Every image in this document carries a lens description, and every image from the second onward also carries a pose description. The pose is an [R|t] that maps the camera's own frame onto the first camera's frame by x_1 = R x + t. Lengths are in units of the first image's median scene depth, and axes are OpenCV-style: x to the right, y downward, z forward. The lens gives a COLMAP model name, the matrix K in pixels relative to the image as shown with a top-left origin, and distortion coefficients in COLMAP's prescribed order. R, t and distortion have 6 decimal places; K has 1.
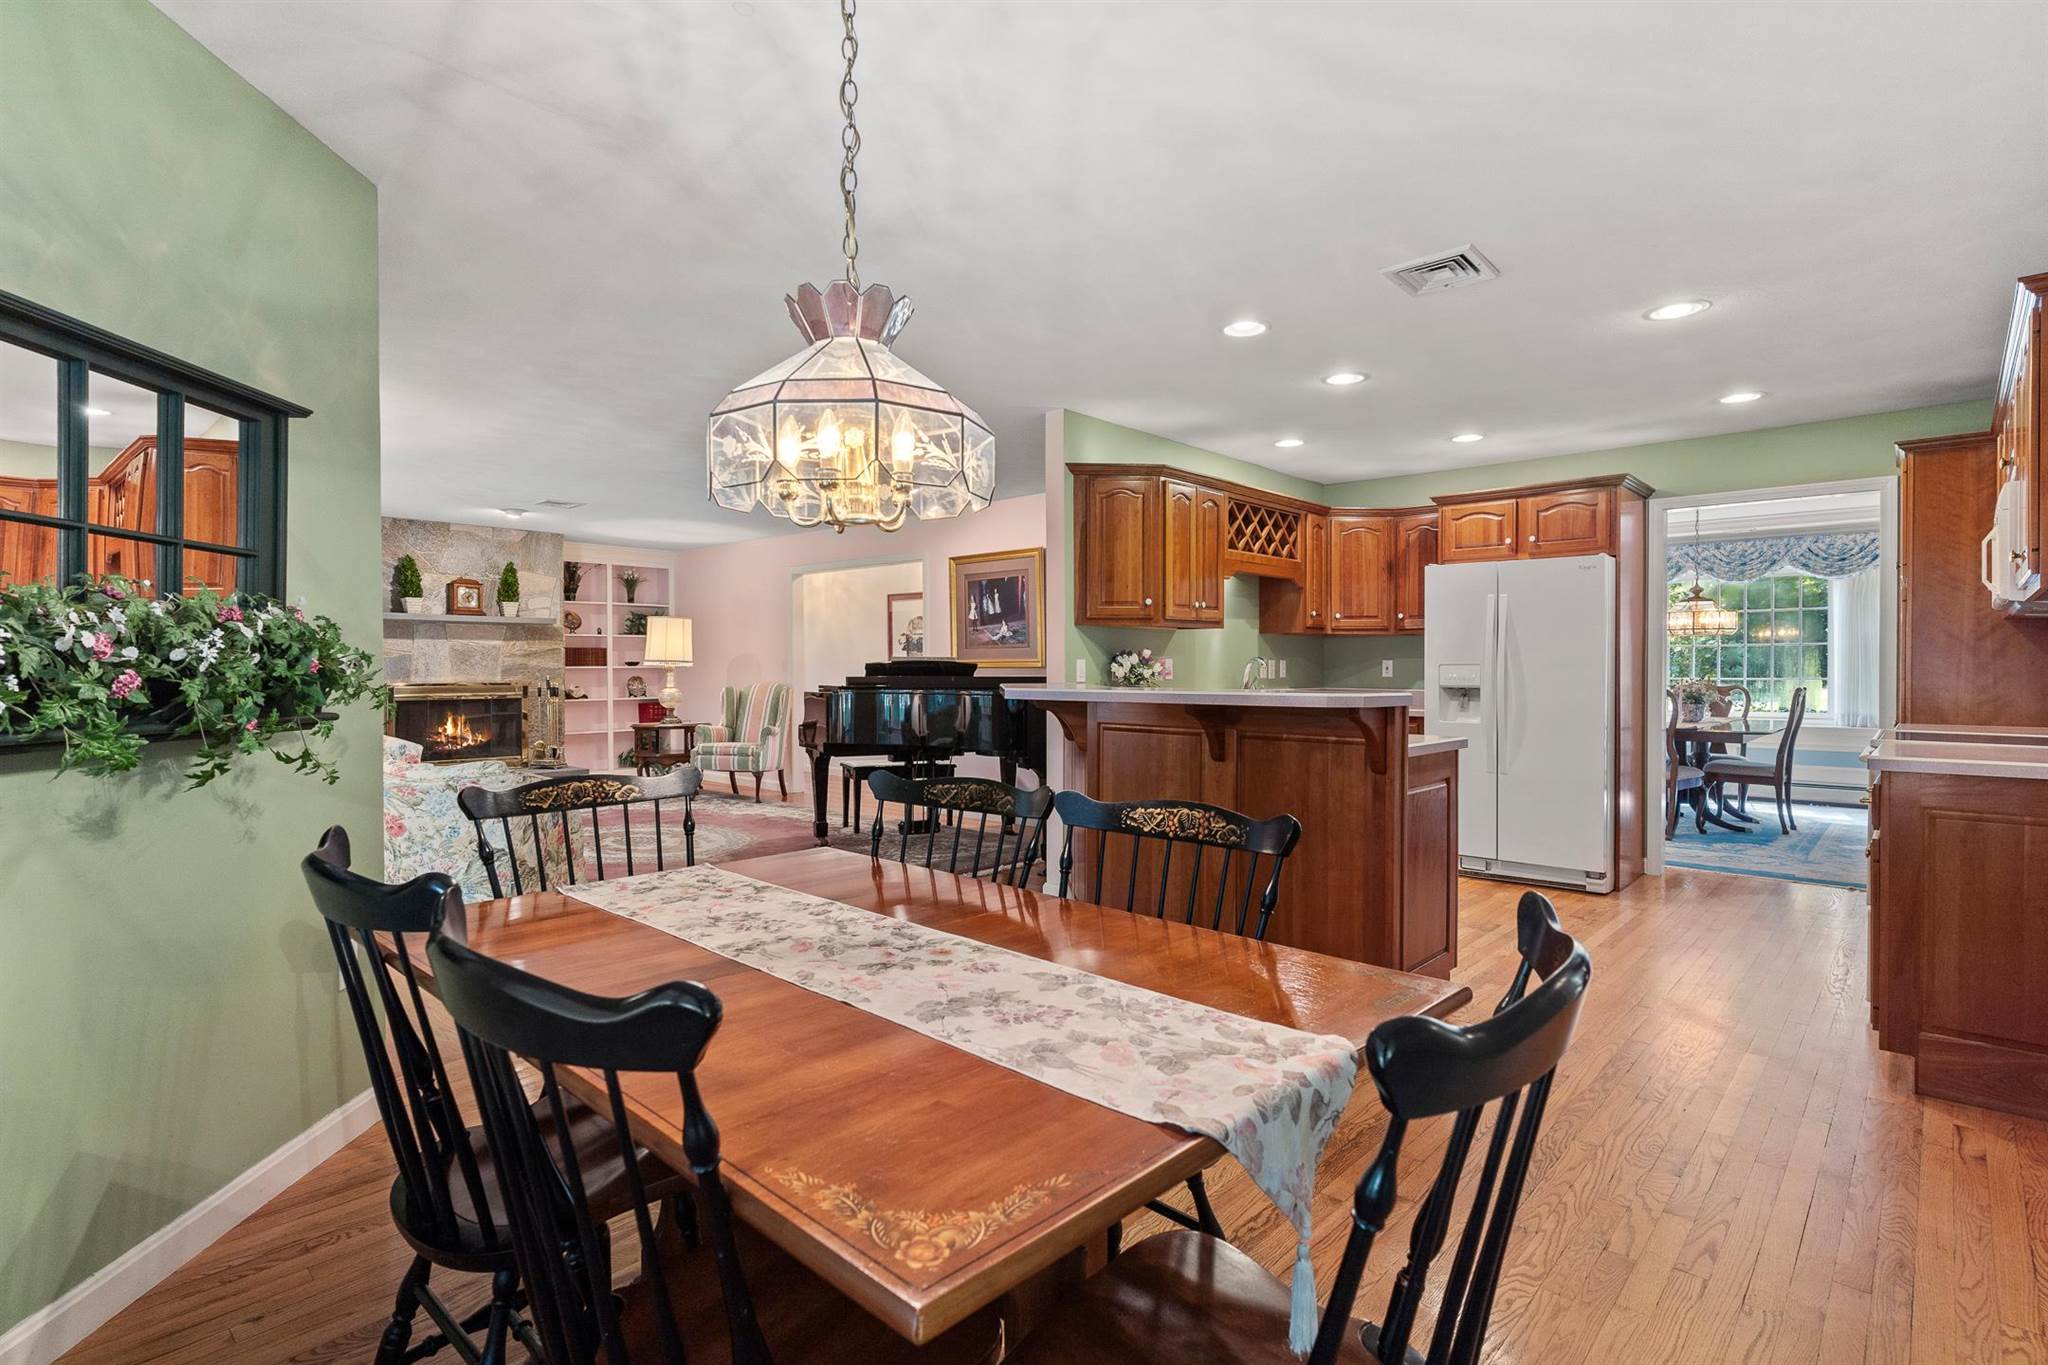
lens RADIAL K [[999.9, 0, 1039.8], [0, 999.9, 676.7], [0, 0, 1]] dist [-0.000521, 0.000316]
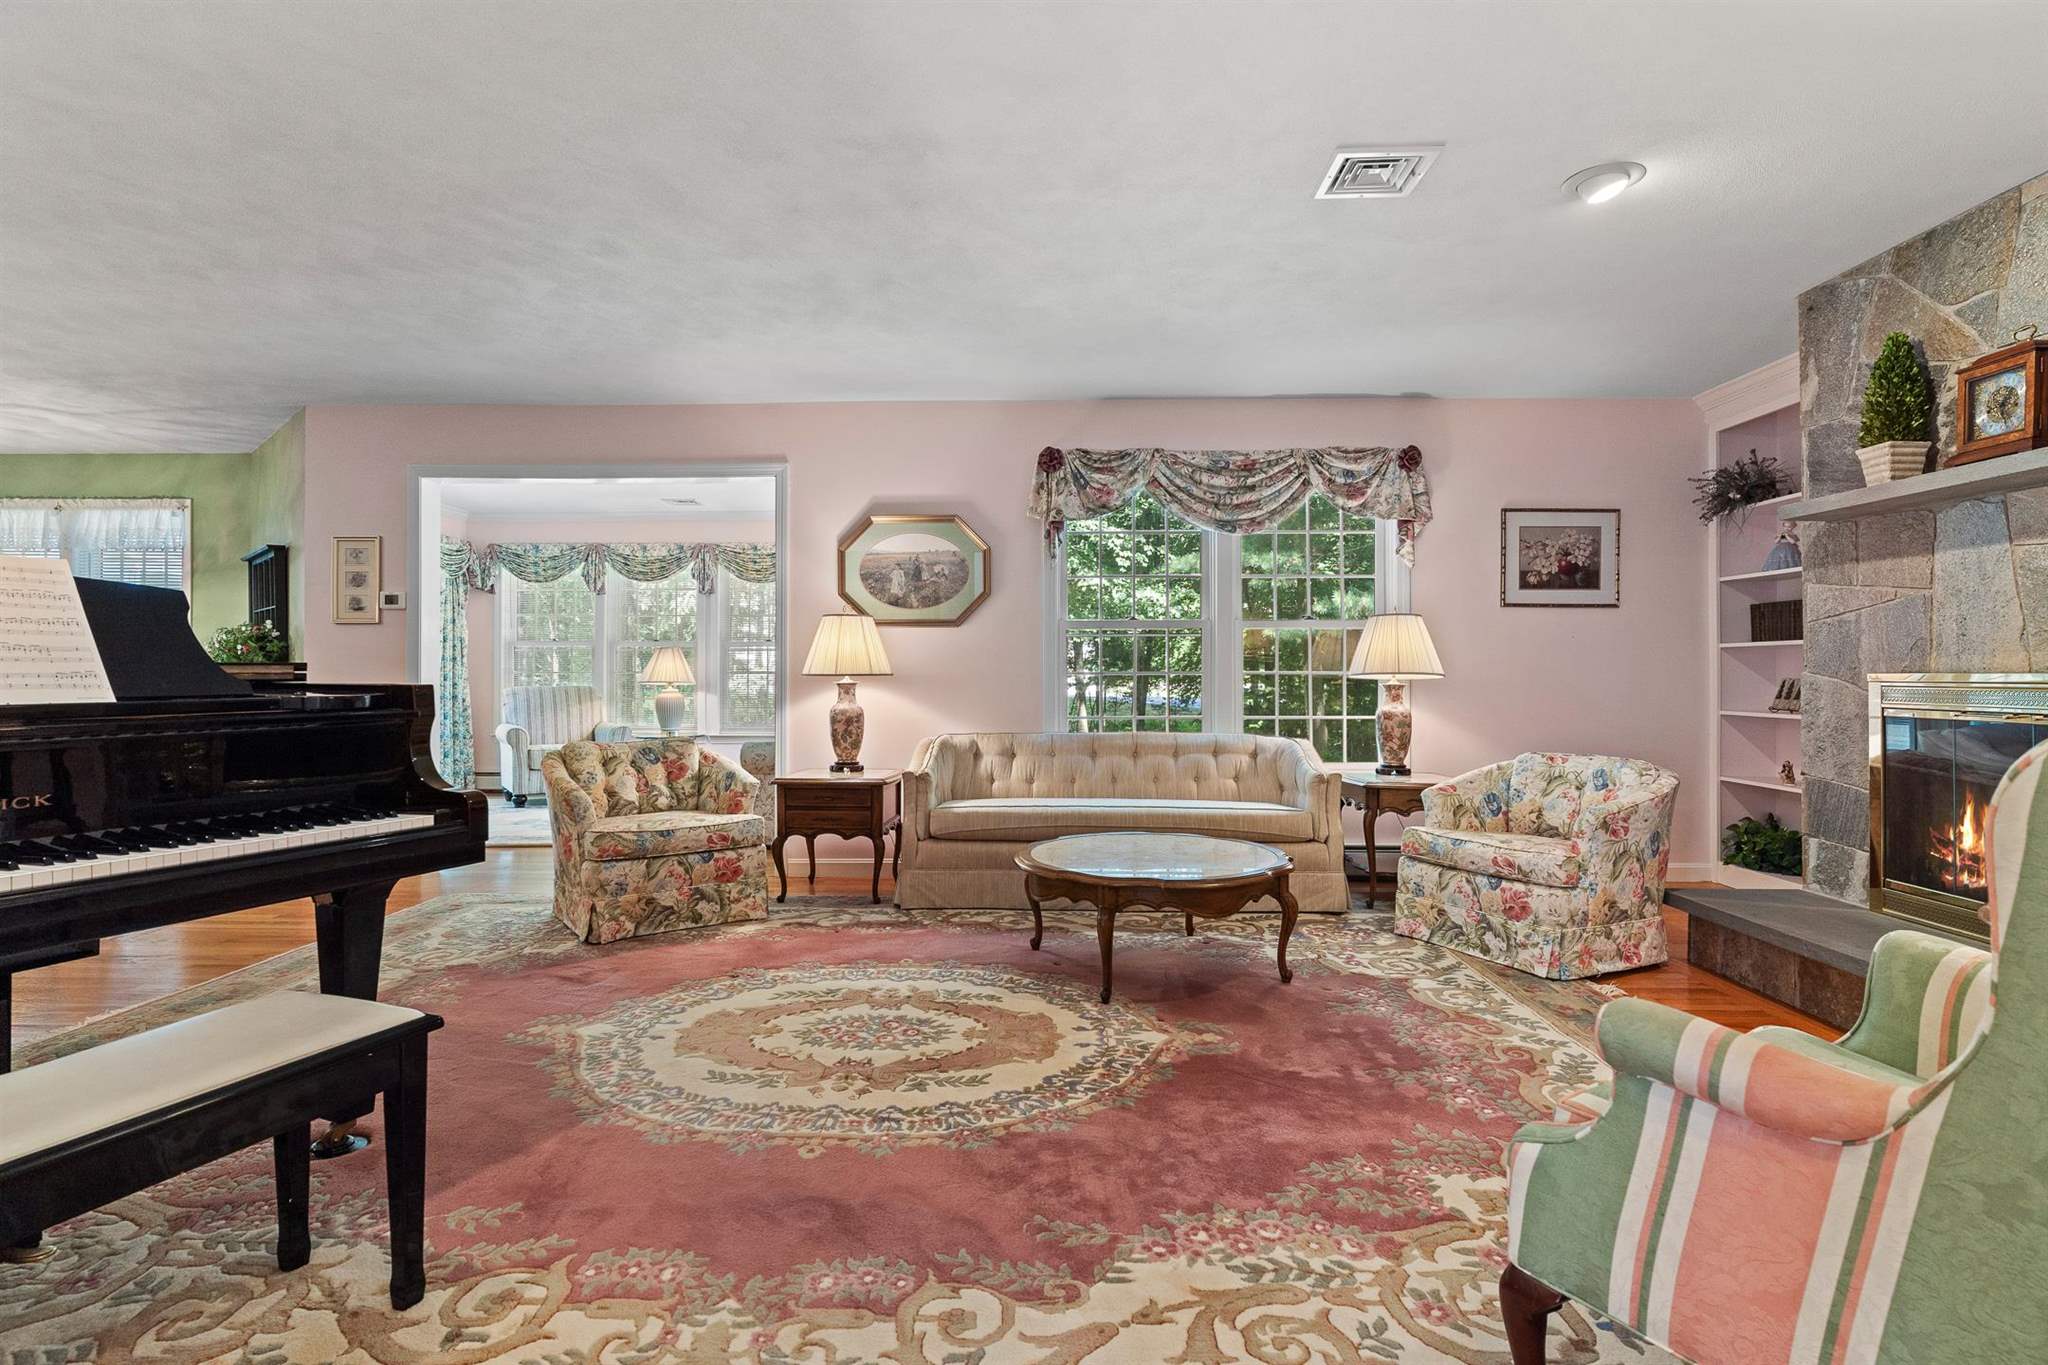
lens RADIAL K [[1033.5, 0, 1025.7], [0, 1033.5, 671.8], [0, 0, 1]] dist [-0.004268, 0.002475]
pose [[-0.755791, 0.000191, -0.654813, -0.150863], [-0.006141, 0.999954, 0.007380, 0.006720], [0.654784, 0.009599, -0.755755, 1.281192]]
